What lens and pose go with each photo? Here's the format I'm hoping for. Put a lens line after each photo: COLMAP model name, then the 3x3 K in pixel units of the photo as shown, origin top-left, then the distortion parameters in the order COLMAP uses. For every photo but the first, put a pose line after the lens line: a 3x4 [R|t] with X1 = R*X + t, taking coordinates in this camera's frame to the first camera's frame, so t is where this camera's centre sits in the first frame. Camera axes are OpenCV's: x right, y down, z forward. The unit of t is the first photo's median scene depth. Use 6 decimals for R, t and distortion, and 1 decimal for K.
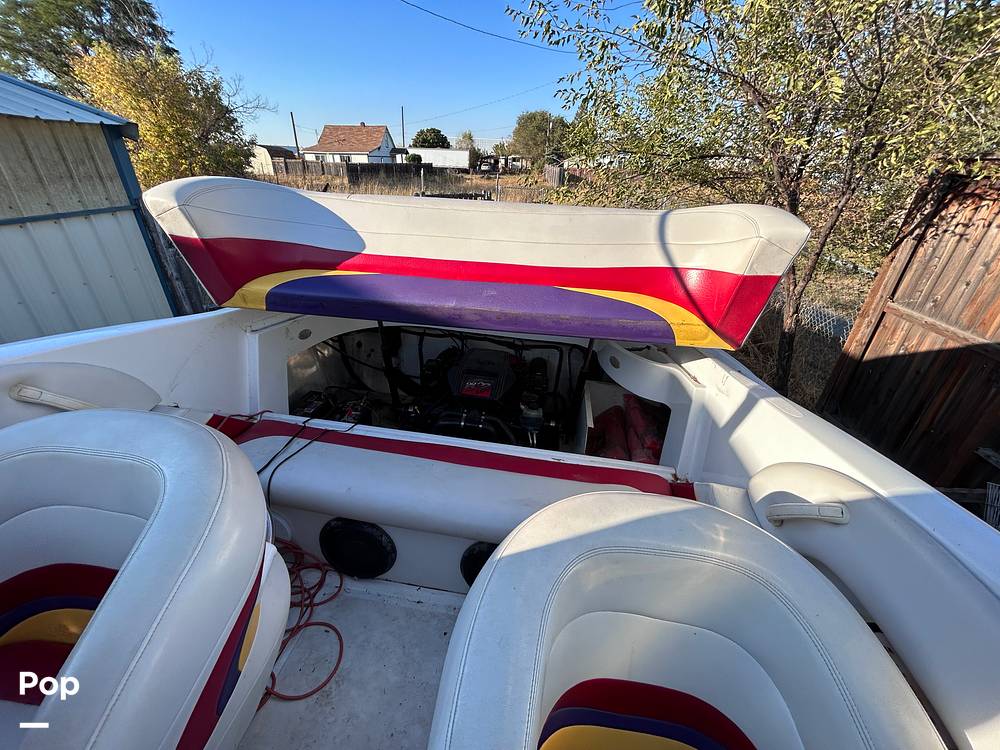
lens RADIAL K [[401.5, 0, 499.6], [0, 401.5, 375.9], [0, 0, 1]] dist [0.001930, 0.000344]
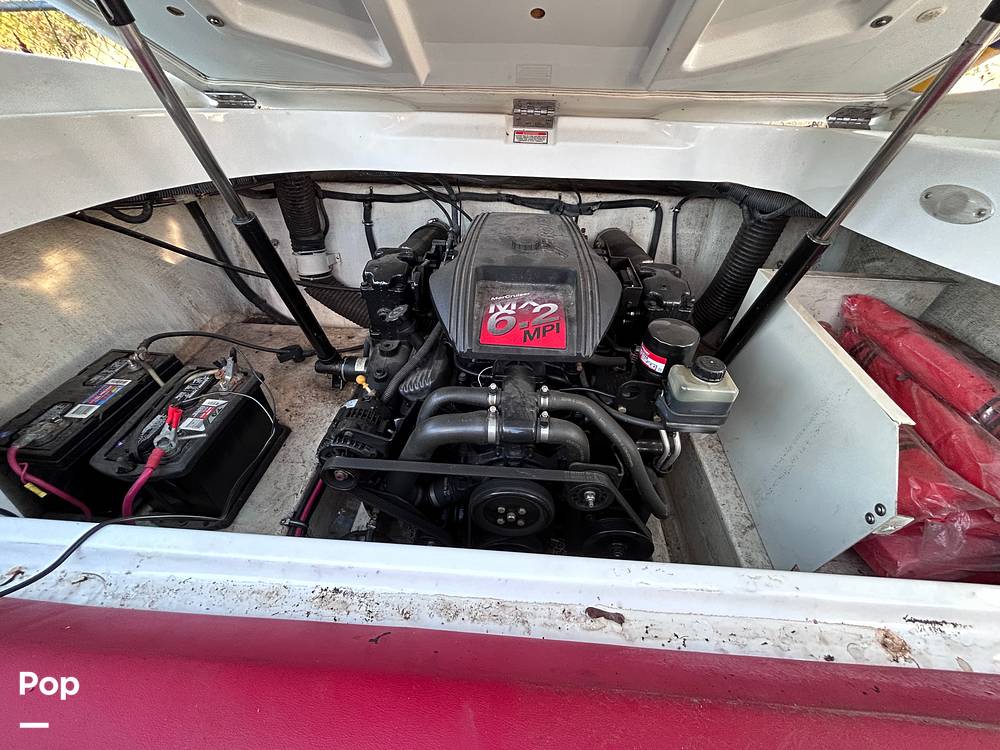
lens RADIAL K [[401.5, 0, 499.6], [0, 401.5, 375.9], [0, 0, 1]] dist [0.001930, 0.000344]
pose [[0.995996, -0.088482, 0.012786, -0.069697], [0.082154, 0.962258, 0.259443, -0.012924], [-0.035259, -0.257353, 0.965674, 0.545924]]
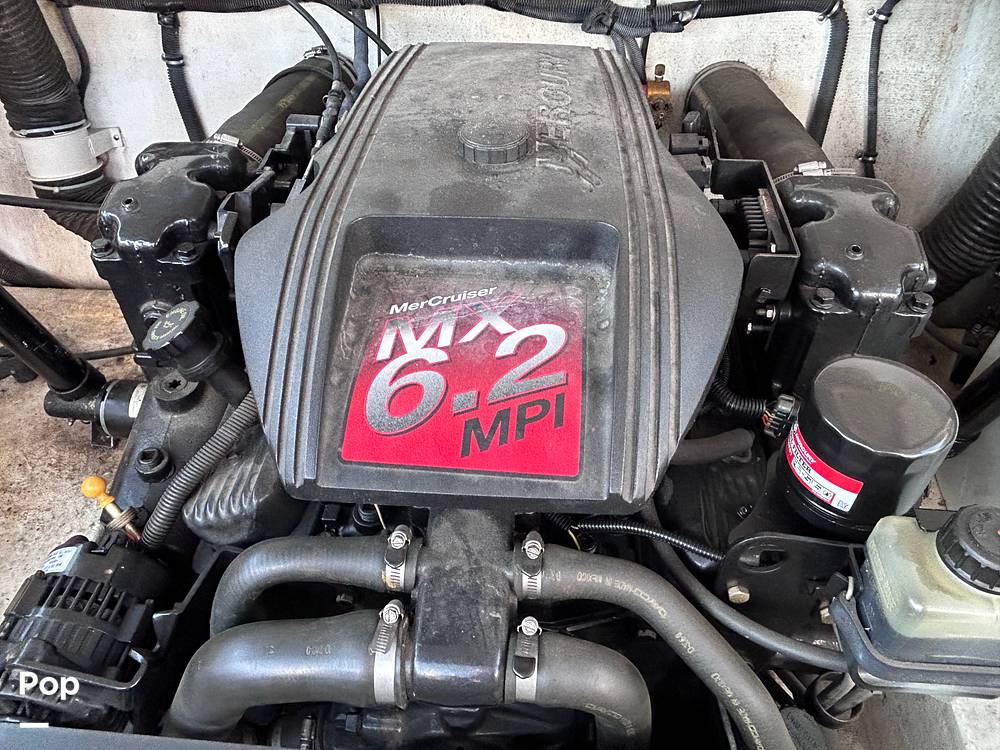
lens RADIAL K [[753.4, 0, 487.5], [0, 753.4, 371.7], [0, 0, 1]] dist [-0.003318, -0.001120]
pose [[0.995179, -0.092569, -0.032396, -0.034661], [0.098074, 0.938989, 0.329667, -0.041629], [-0.000097, -0.331255, 0.943541, 0.645625]]
